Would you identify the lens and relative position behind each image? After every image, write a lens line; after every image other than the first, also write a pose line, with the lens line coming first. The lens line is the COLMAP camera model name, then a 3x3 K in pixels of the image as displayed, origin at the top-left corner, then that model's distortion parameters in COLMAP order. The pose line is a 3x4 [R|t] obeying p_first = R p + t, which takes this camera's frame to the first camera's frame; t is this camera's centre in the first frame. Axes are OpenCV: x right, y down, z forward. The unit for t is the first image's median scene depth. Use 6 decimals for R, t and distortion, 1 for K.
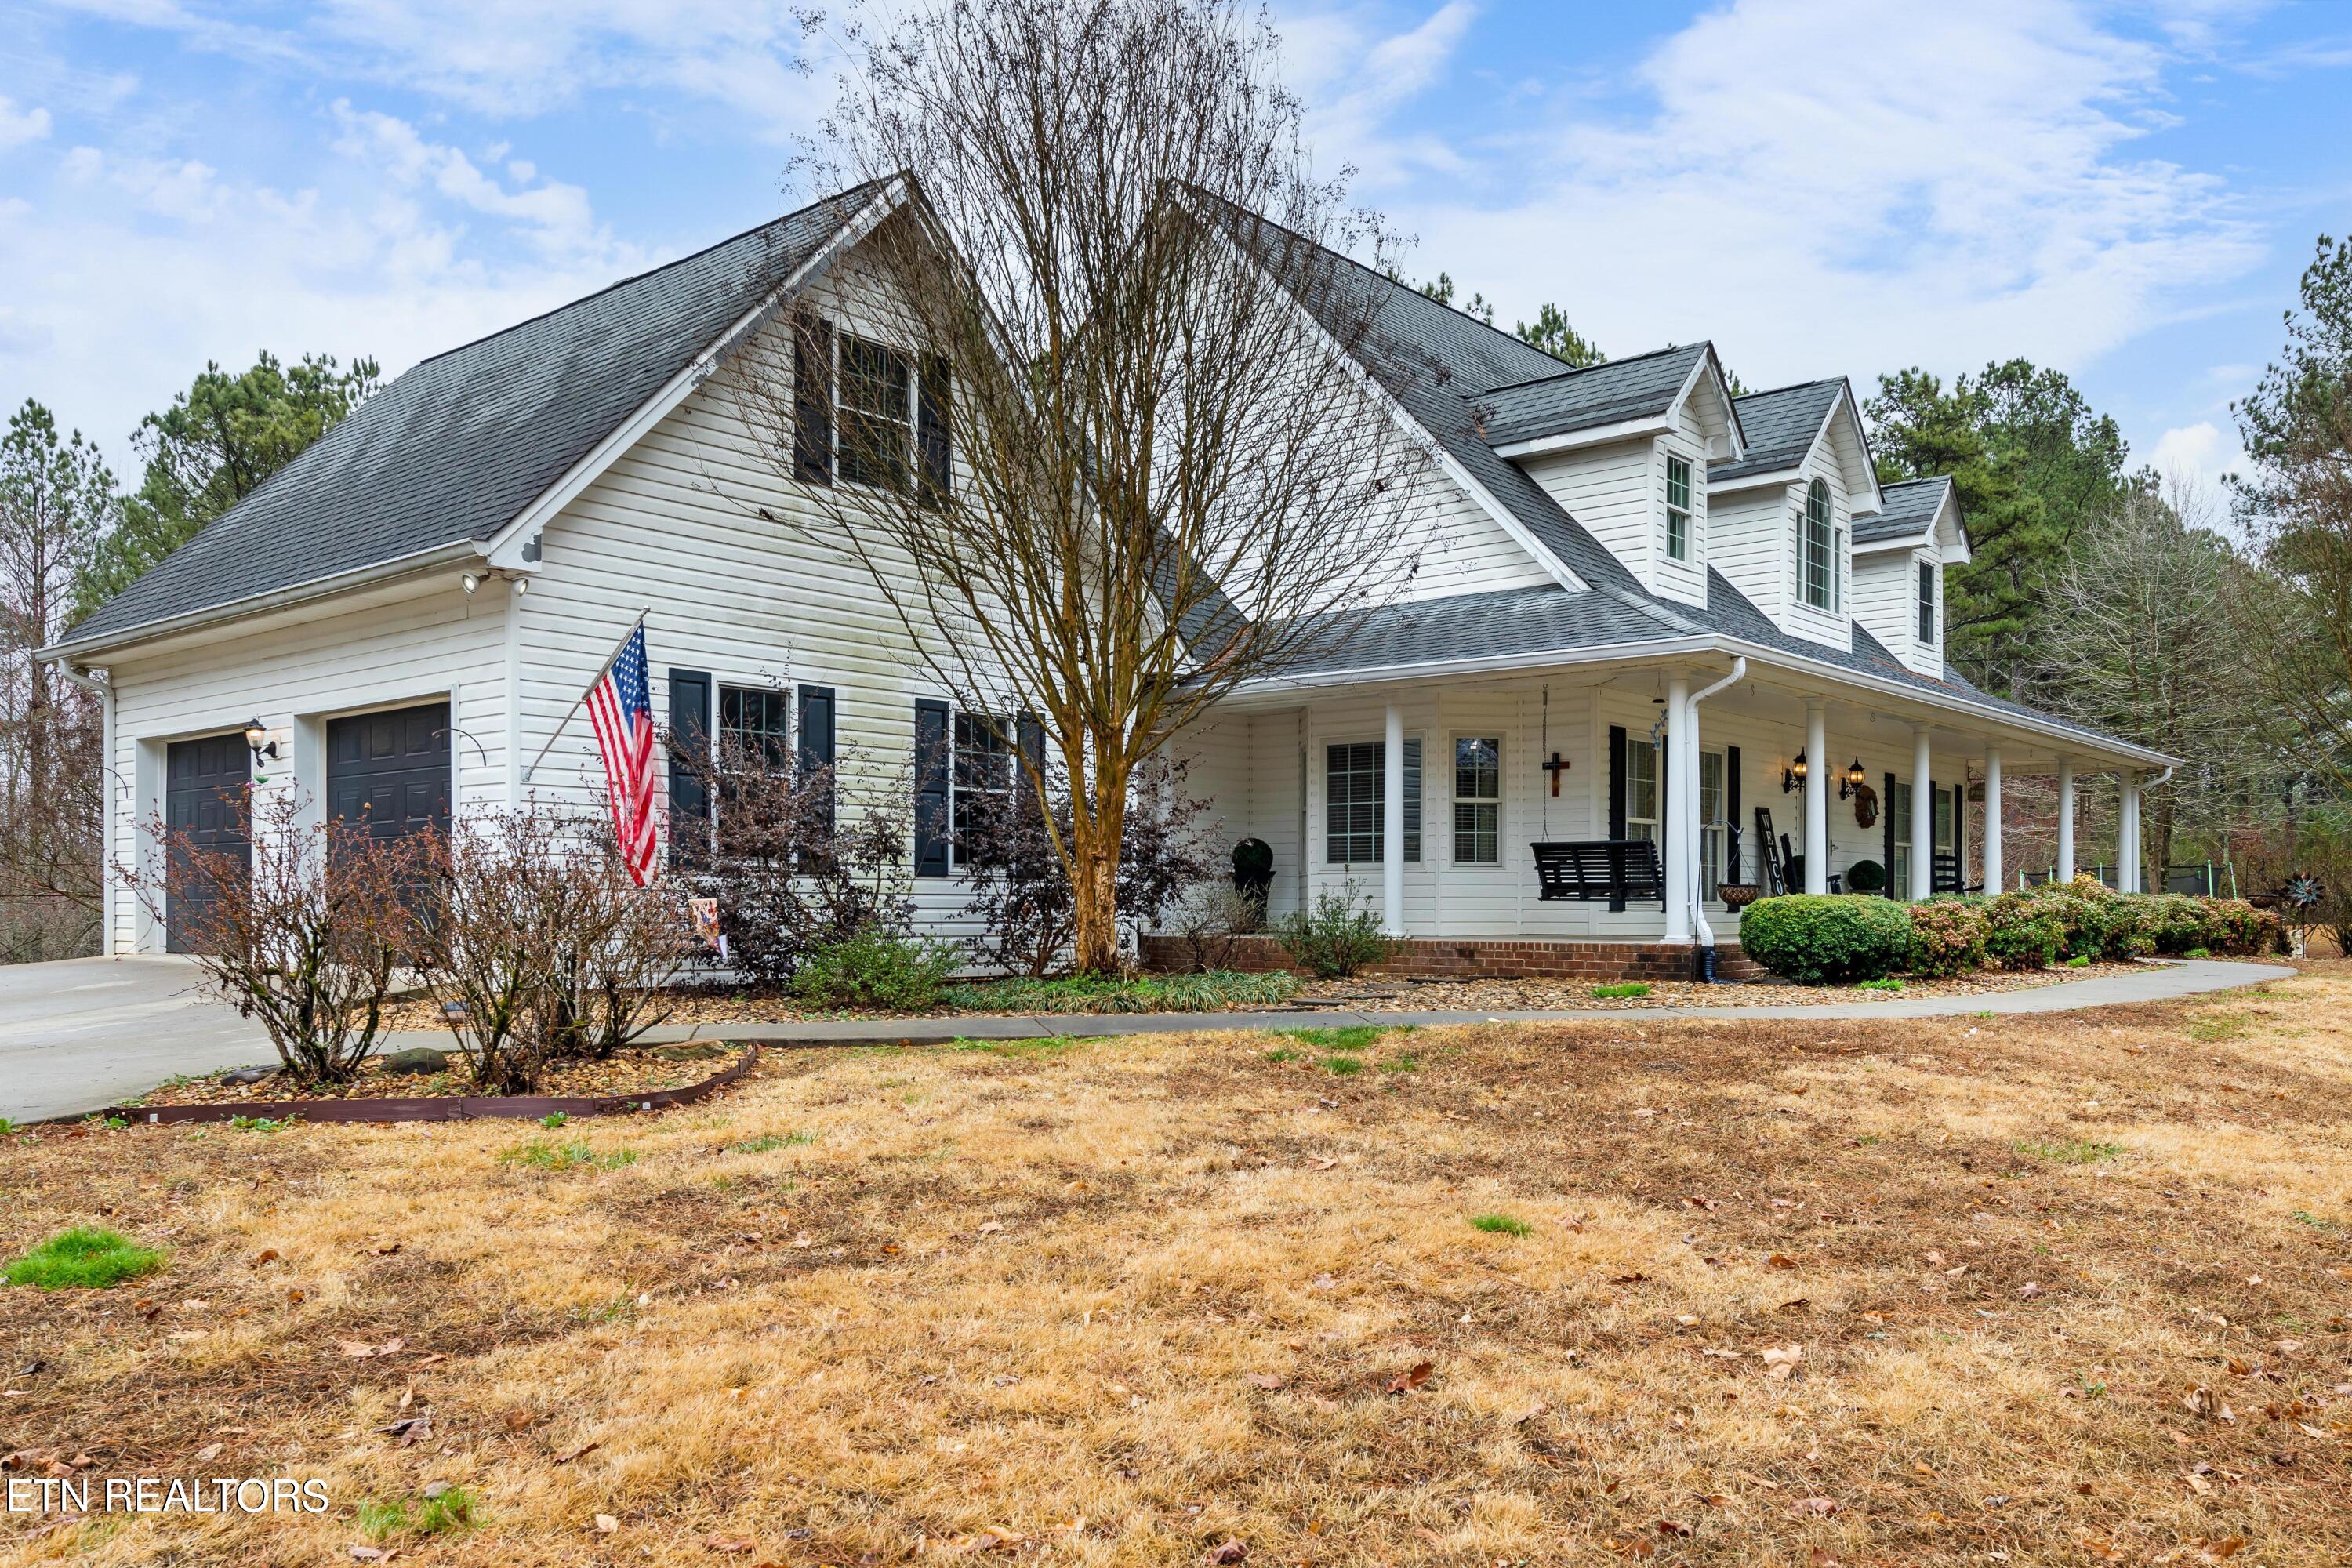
lens RADIAL K [[1713.0, 0, 1169.9], [0, 1713.0, 859.3], [0, 0, 1]] dist [0.034597, 0.001218]
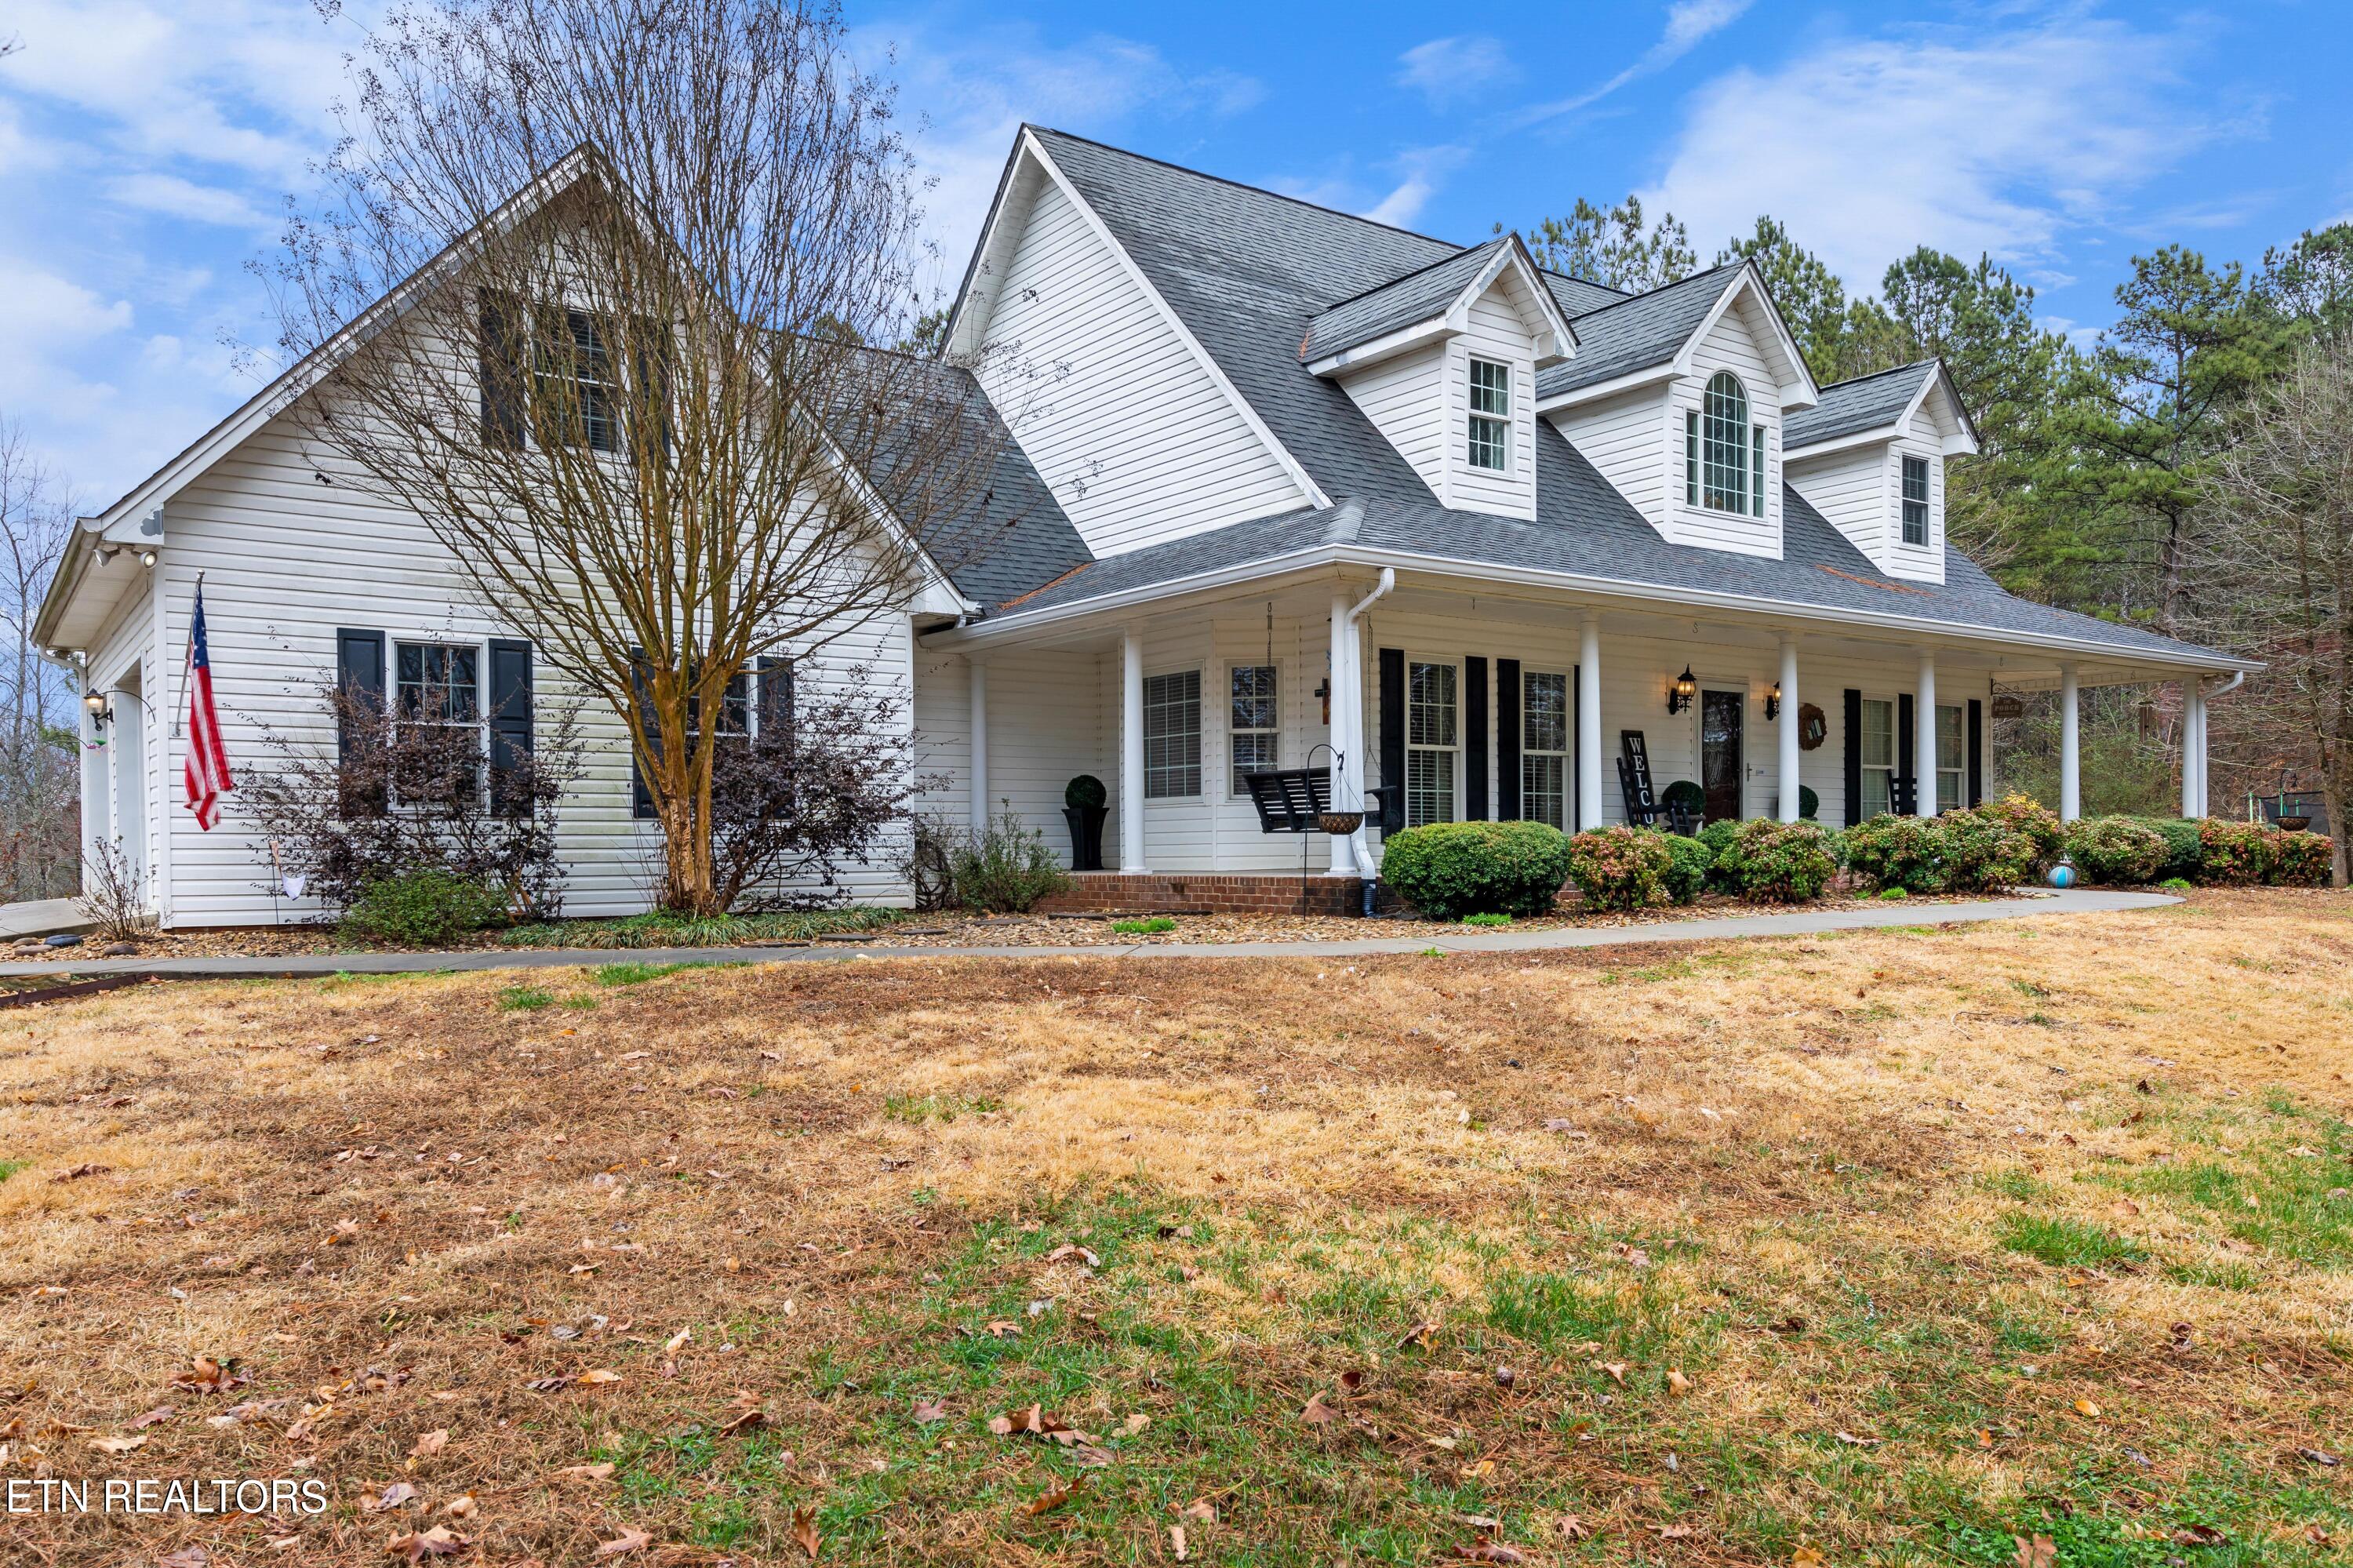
lens RADIAL K [[1632.1, 0, 1176.6], [0, 1632.1, 808.8], [0, 0, 1]] dist [0.013499, 0.003812]
pose [[0.972220, -0.017520, -0.233412, 0.328587], [0.018153, 0.999835, 0.000567, 0.007767], [0.233363, -0.004788, 0.972378, 0.089737]]
